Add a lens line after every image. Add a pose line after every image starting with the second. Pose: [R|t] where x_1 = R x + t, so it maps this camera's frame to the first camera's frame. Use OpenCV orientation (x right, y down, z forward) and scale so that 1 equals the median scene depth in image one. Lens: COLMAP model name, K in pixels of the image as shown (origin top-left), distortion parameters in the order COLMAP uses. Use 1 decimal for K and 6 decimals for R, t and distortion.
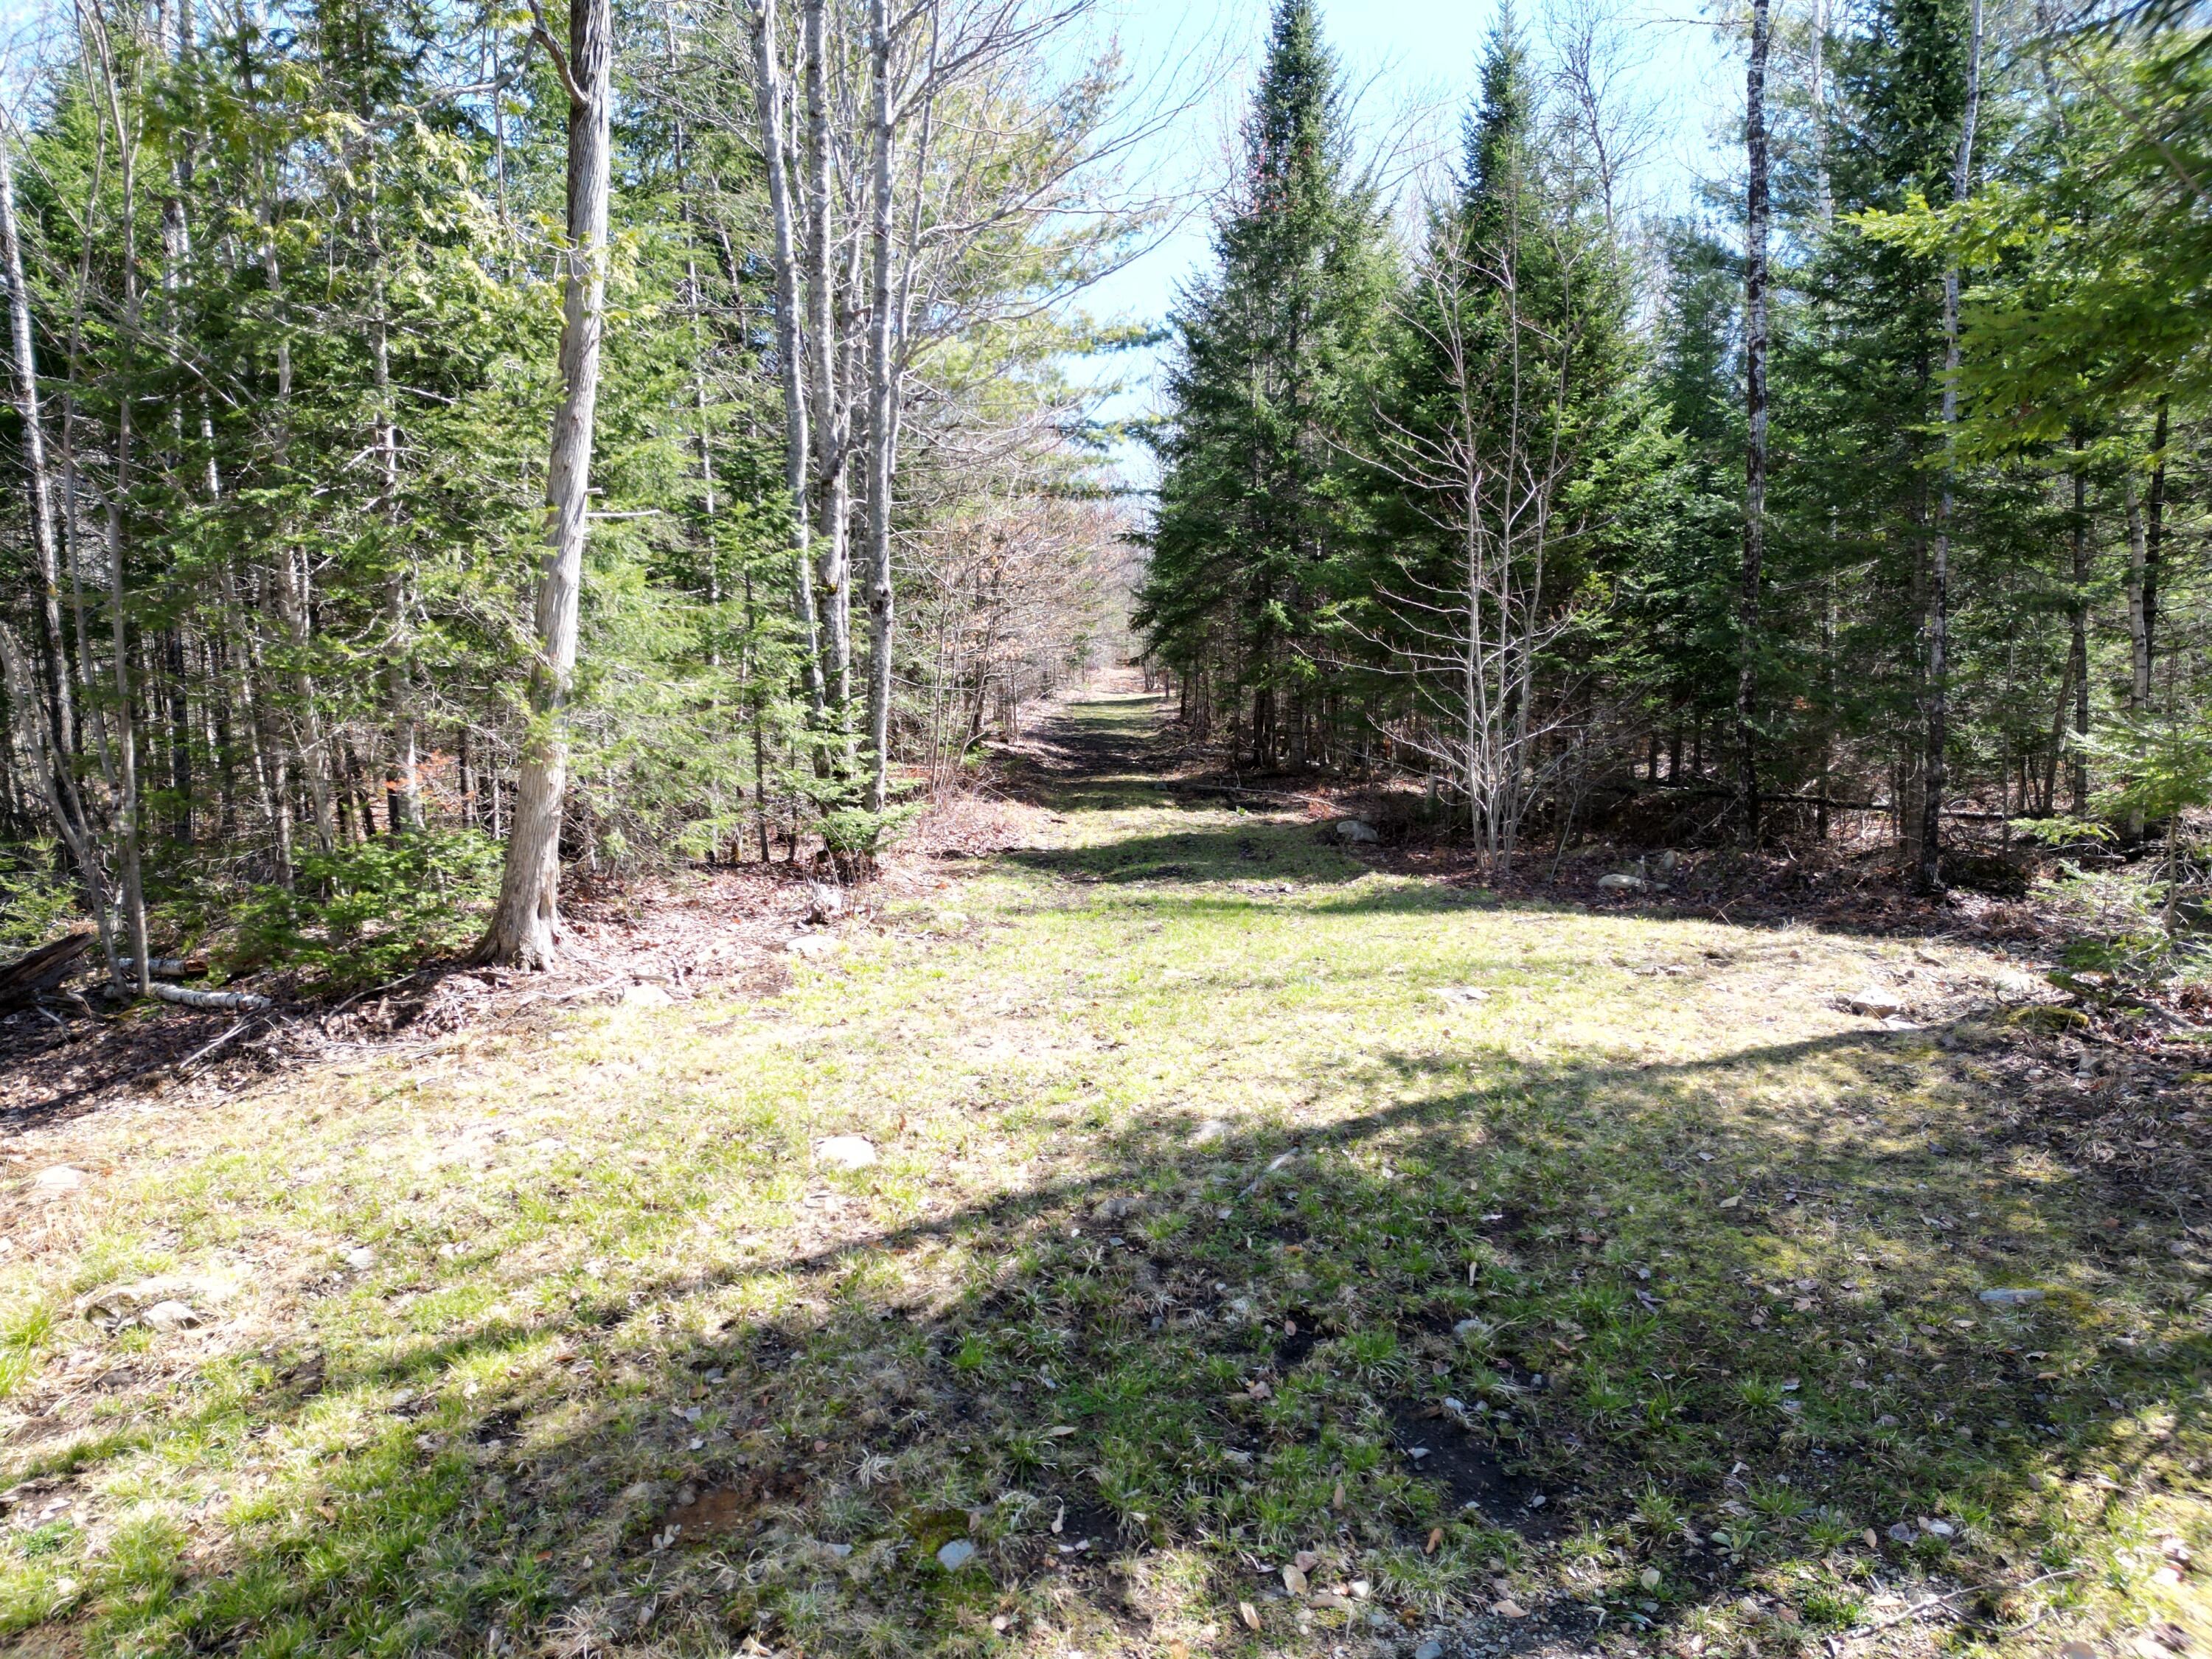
lens RADIAL K [[1541.2, 0, 1107.0], [0, 1541.2, 840.5], [0, 0, 1]] dist [0.079405, -0.074710]
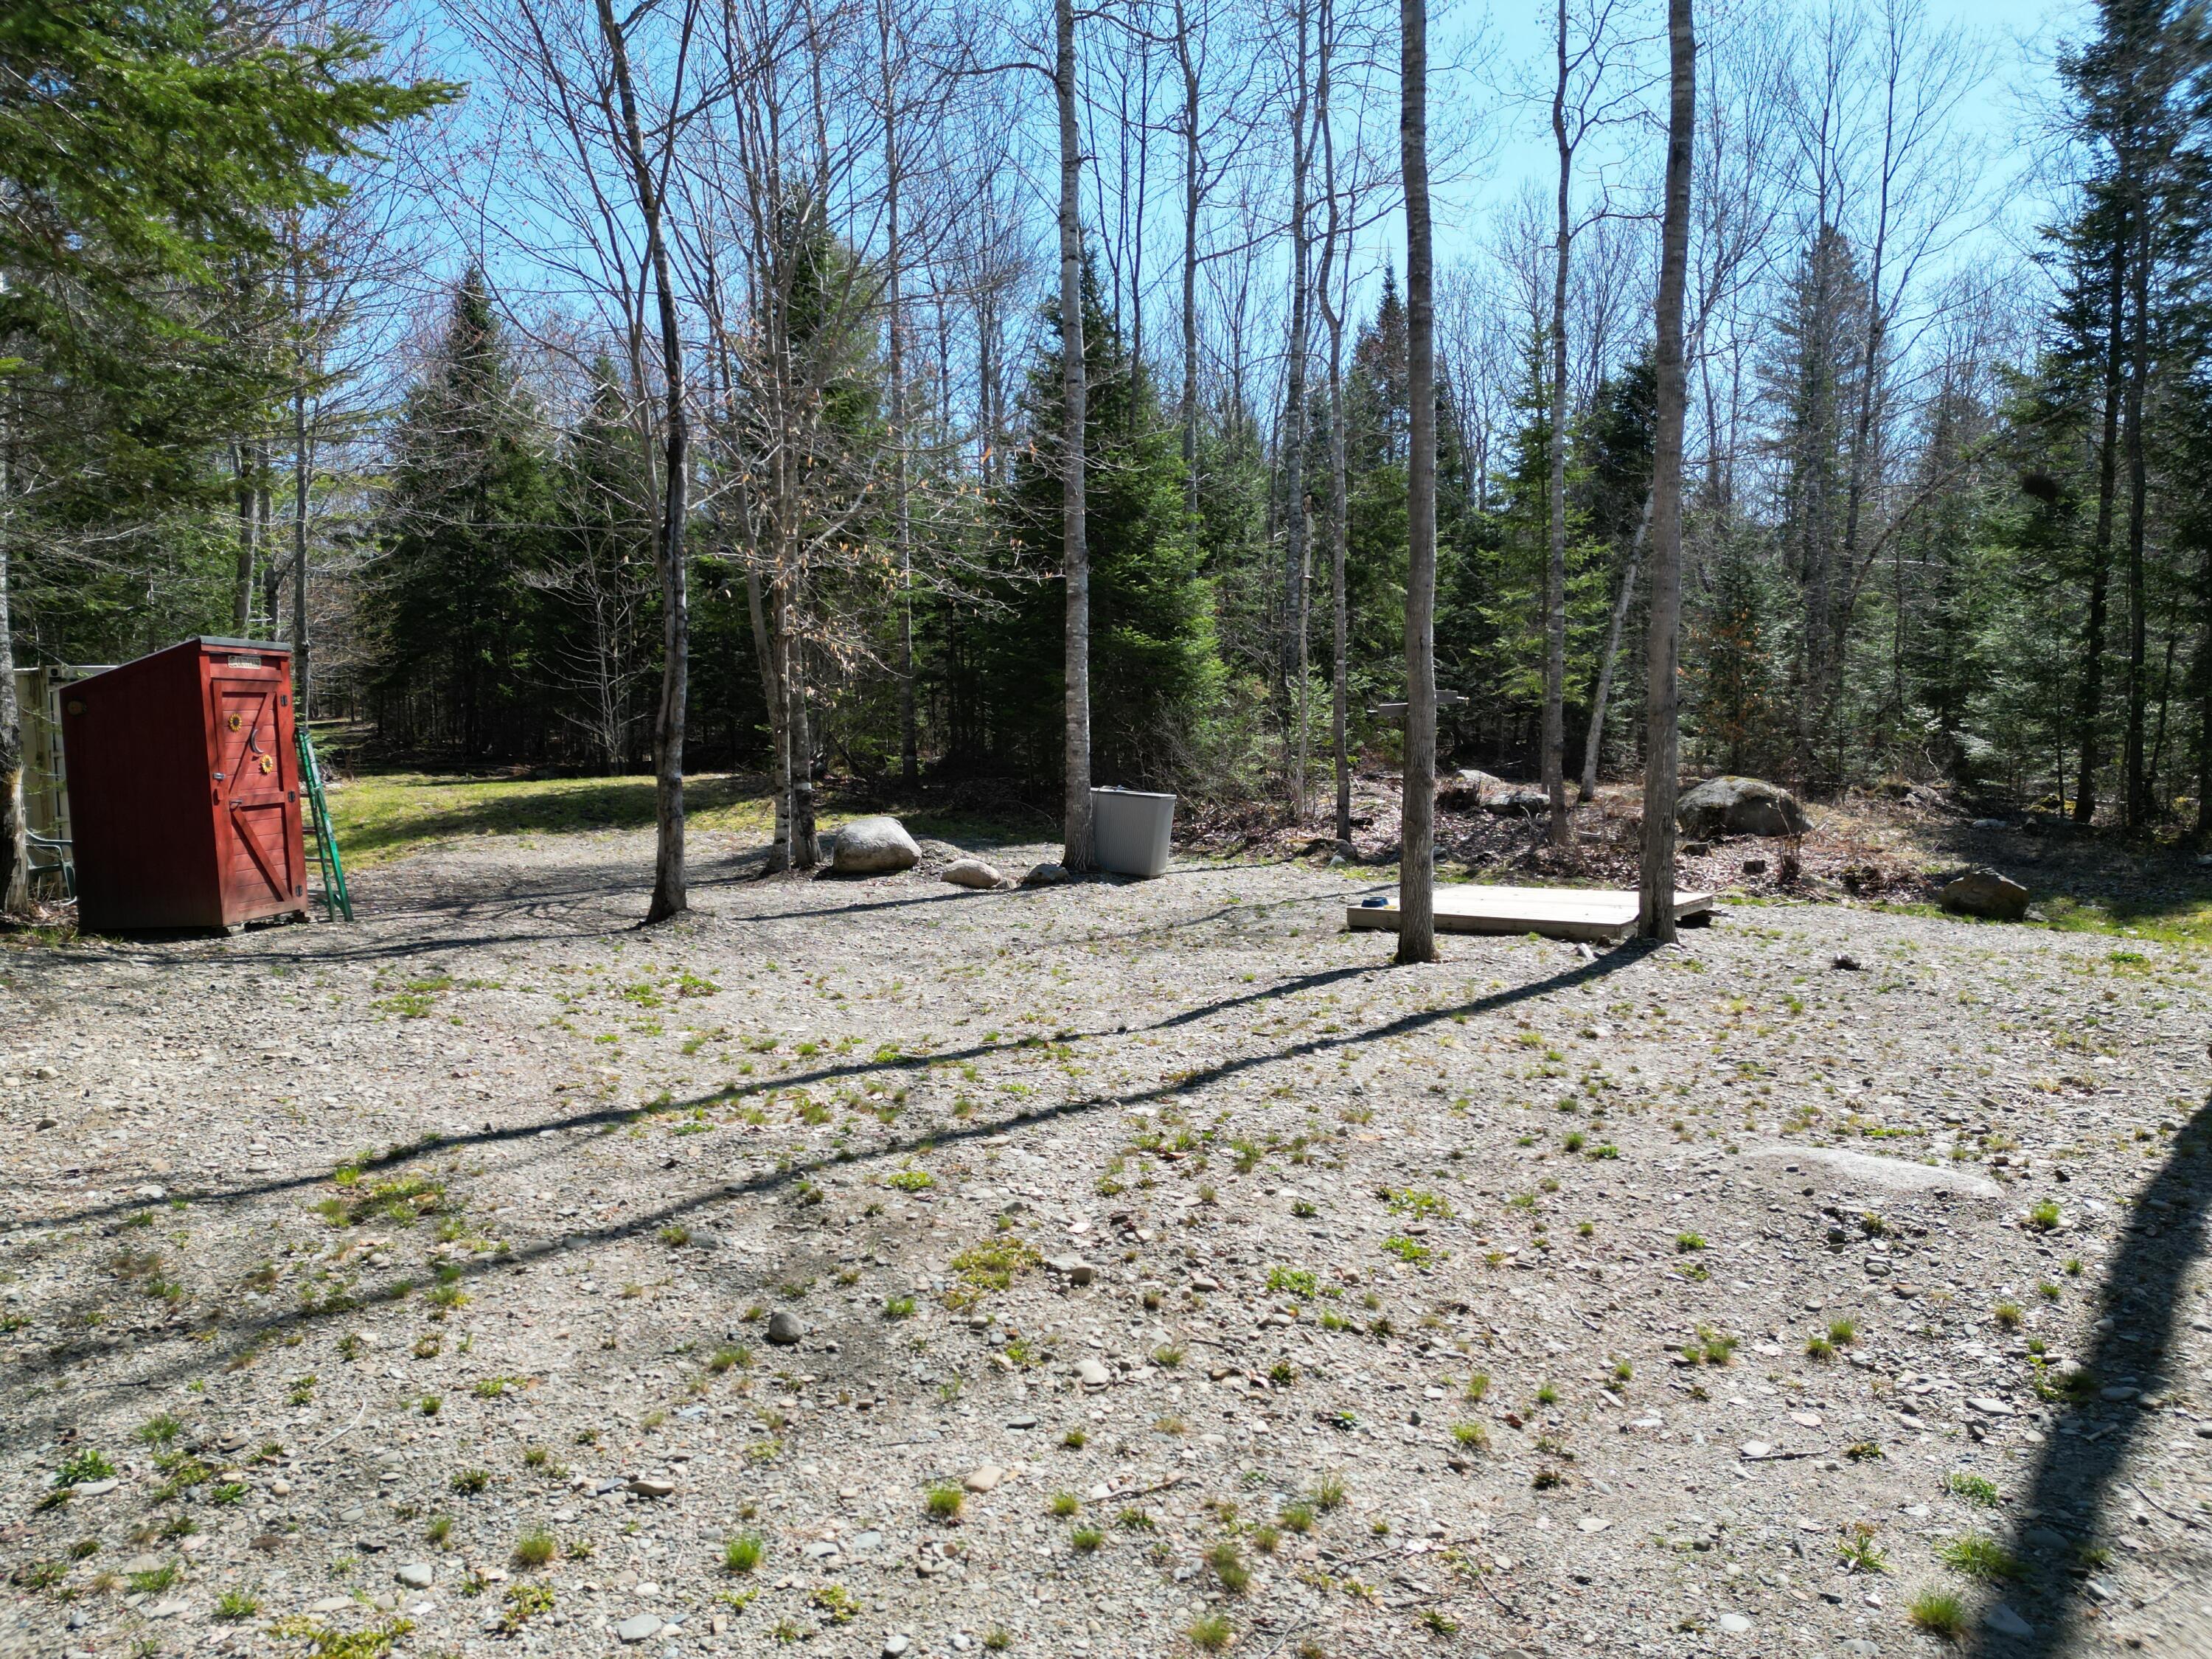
lens RADIAL K [[1541.2, 0, 1107.0], [0, 1541.2, 840.5], [0, 0, 1]] dist [0.079405, -0.074710]
pose [[0.863179, -0.037649, 0.503492, -0.220470], [0.051452, 0.998584, -0.013539, 0.143002], [-0.502270, 0.037592, 0.863894, -1.042661]]
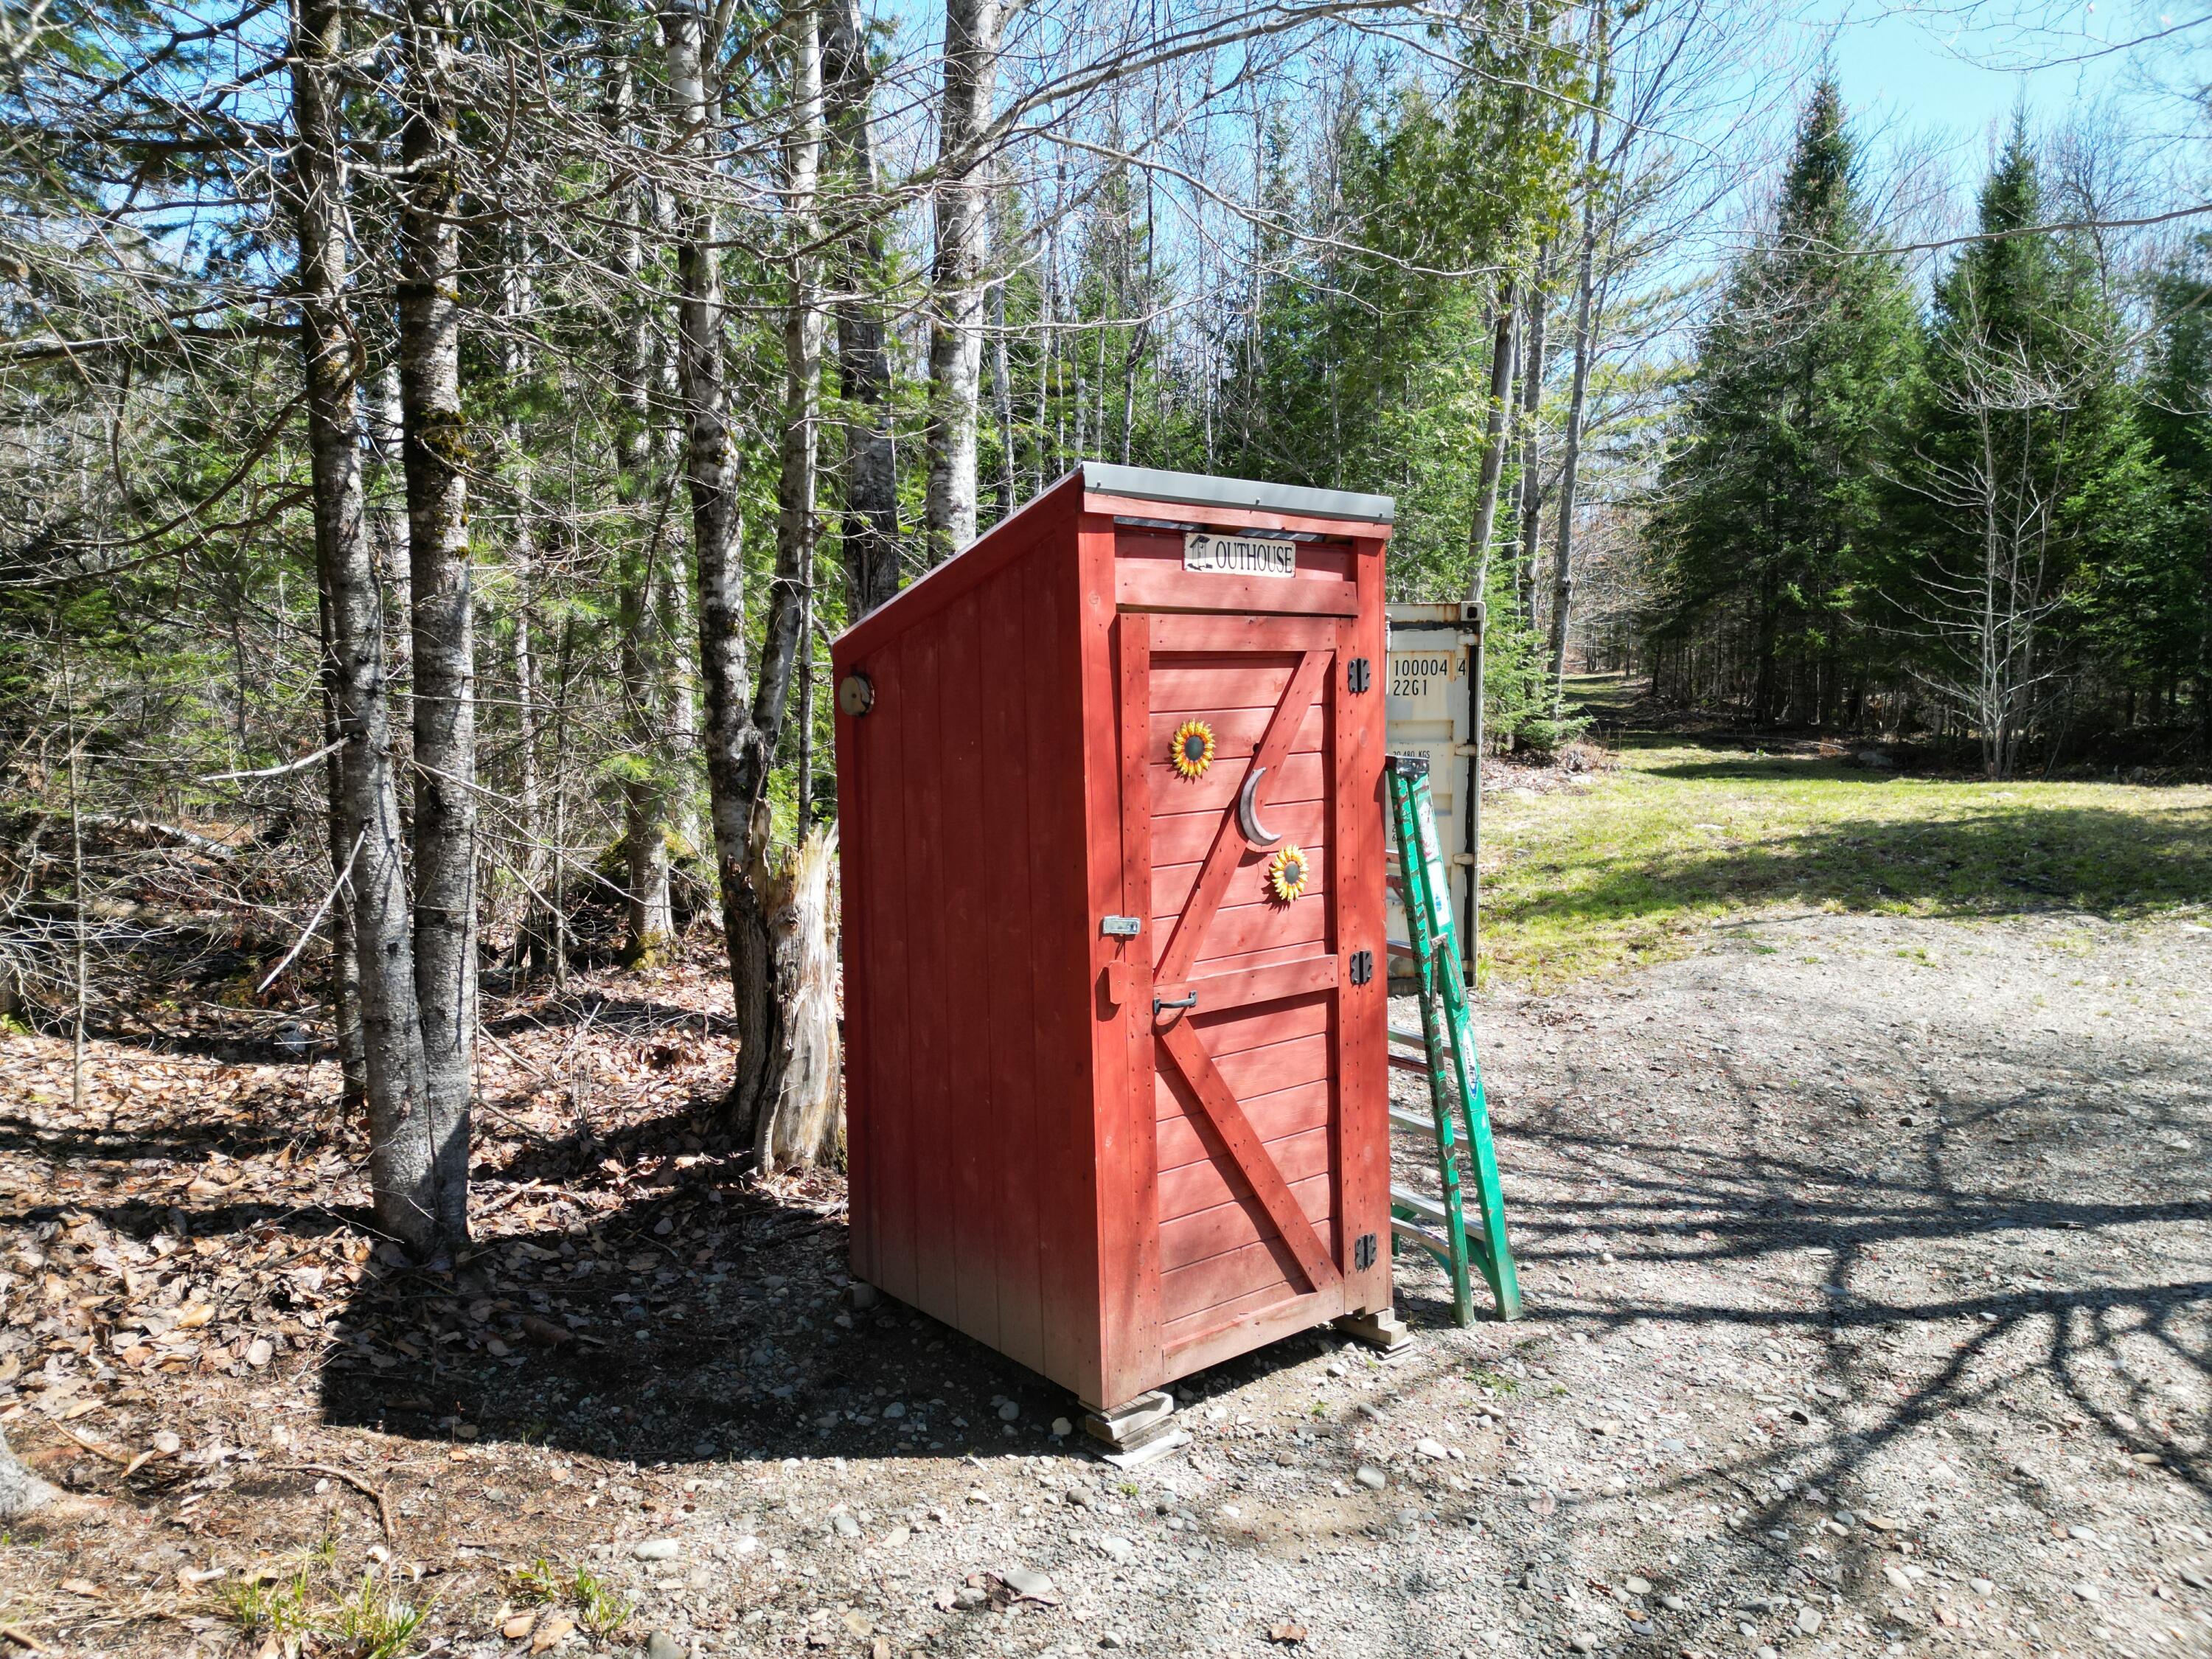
lens RADIAL K [[1567.8, 0, 1106.0], [0, 1567.8, 829.5], [0, 0, 1]] dist [0.072208, -0.076543]
pose [[0.971484, 0.032736, -0.234834, -0.166446], [-0.033152, 0.999448, 0.002179, 0.077567], [0.234775, 0.005668, 0.972033, -0.505194]]
